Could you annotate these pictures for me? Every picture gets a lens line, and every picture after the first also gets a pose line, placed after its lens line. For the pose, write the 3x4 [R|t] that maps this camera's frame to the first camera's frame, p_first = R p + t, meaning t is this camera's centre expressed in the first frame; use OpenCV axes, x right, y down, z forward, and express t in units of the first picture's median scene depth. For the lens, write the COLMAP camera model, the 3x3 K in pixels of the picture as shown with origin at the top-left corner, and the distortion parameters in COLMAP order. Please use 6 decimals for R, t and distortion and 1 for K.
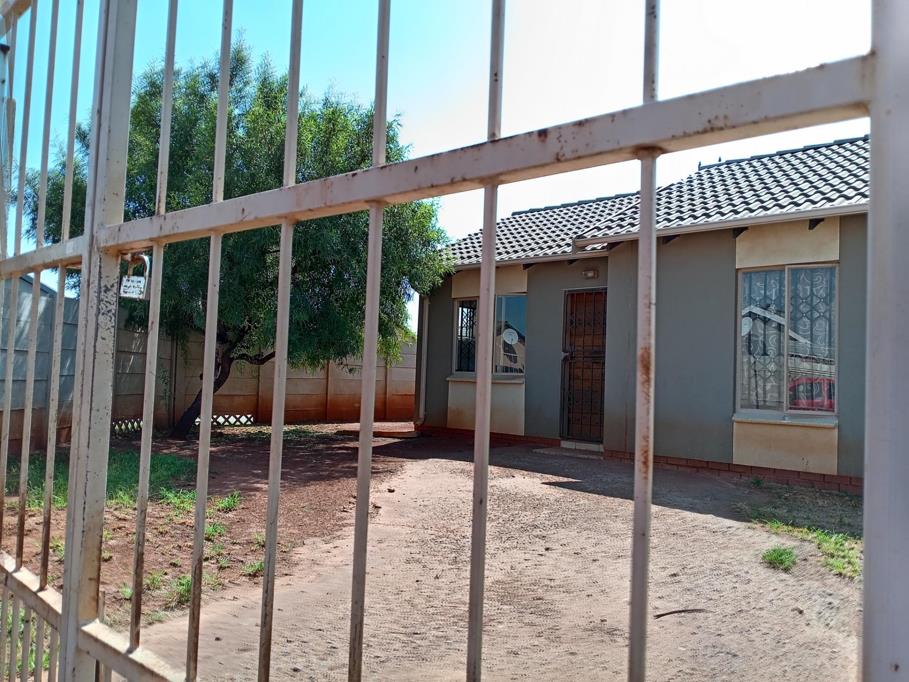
lens RADIAL K [[724.2, 0, 456.1], [0, 724.2, 336.2], [0, 0, 1]] dist [0.072084, -0.107604]
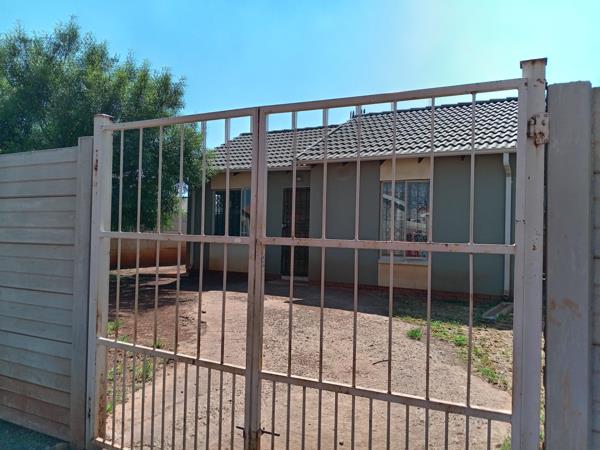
lens RADIAL K [[478.1, 0, 301.1], [0, 478.1, 221.9], [0, 0, 1]] dist [0.072084, -0.107604]
pose [[0.968116, -0.008166, 0.250369, -0.102678], [-0.003125, 0.998997, 0.044670, -0.037628], [-0.250482, -0.044028, 0.967119, -0.113135]]
